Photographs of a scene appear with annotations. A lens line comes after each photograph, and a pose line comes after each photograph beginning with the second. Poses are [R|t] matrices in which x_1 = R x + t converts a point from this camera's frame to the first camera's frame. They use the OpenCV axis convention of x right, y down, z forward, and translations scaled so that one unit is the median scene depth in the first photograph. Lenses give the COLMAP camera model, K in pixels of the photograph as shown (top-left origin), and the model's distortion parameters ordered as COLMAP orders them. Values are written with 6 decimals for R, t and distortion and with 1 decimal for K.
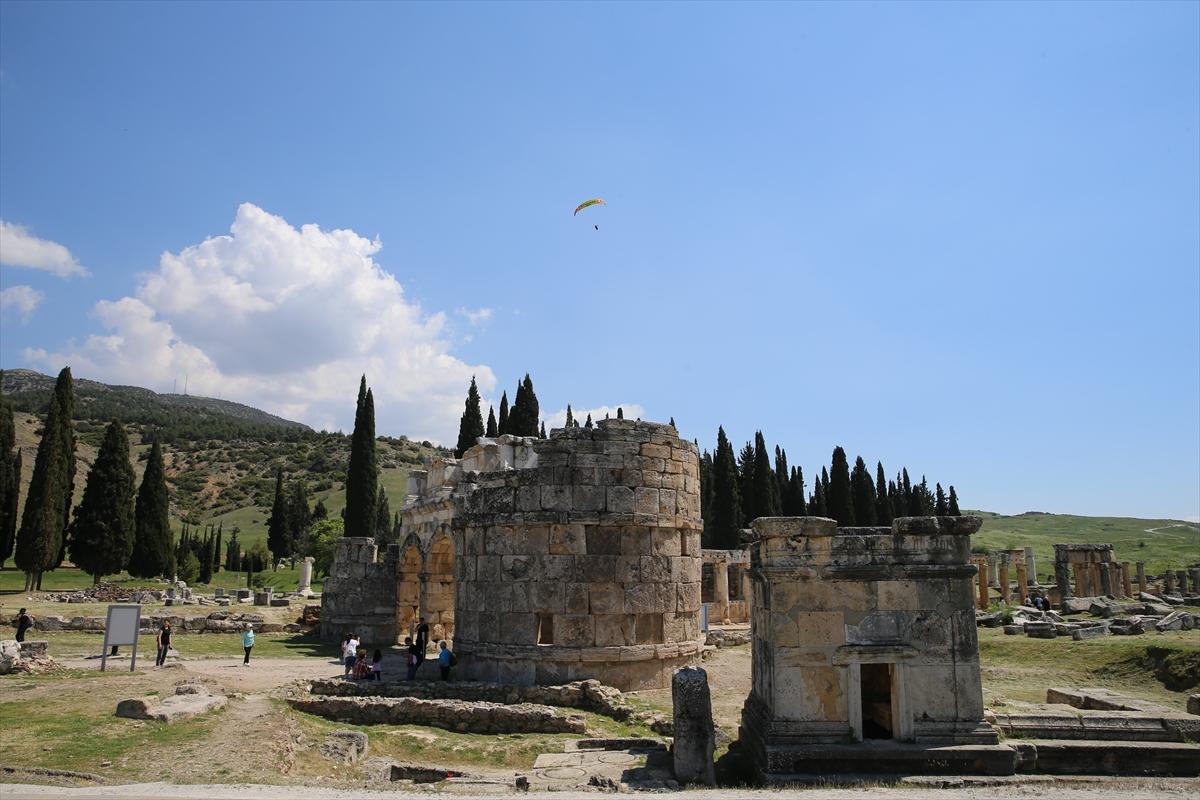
lens RADIAL K [[811.0, 0, 600.0], [0, 811.0, 400.0], [0, 0, 1]] dist [-0.121605, 0.110809]
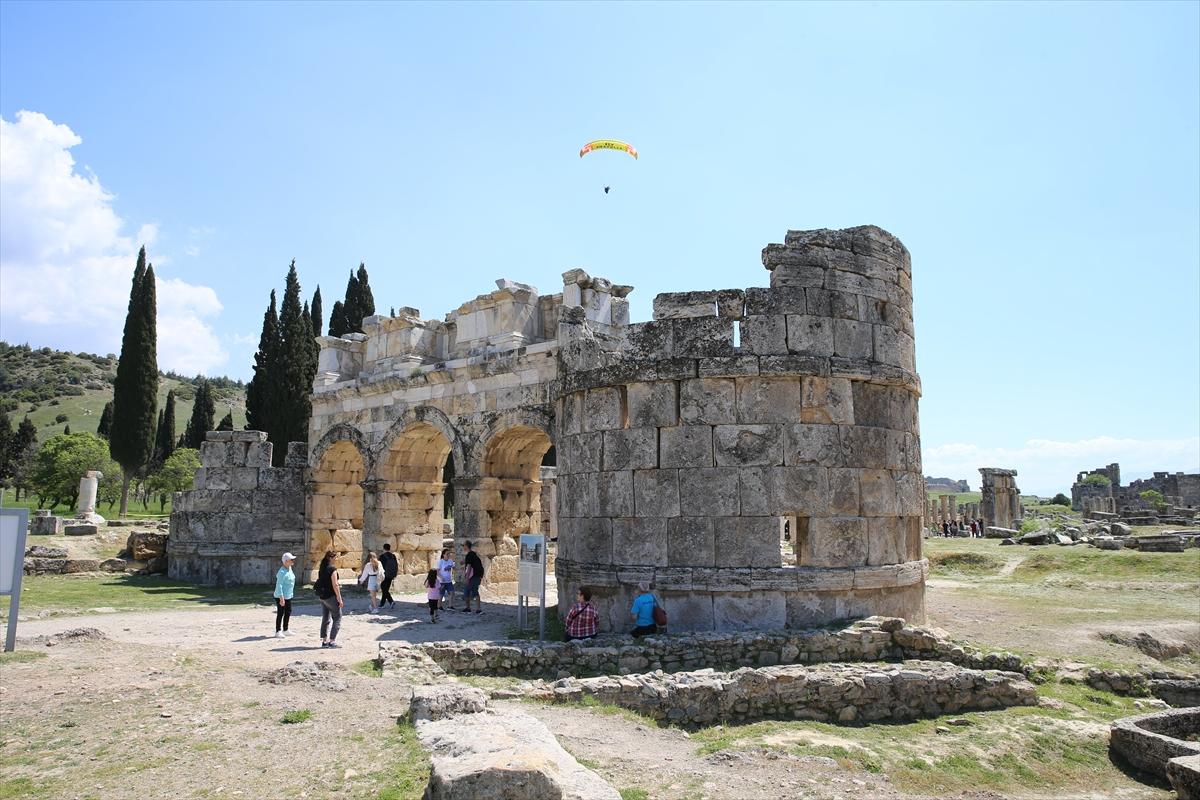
lens RADIAL K [[811.0, 0, 600.0], [0, 811.0, 400.0], [0, 0, 1]] dist [-0.121605, 0.110809]
pose [[0.945300, 0.045063, 0.323076, -0.406380], [-0.068331, 0.995794, 0.061037, 0.142666], [-0.318967, -0.079774, 0.944403, 0.450251]]
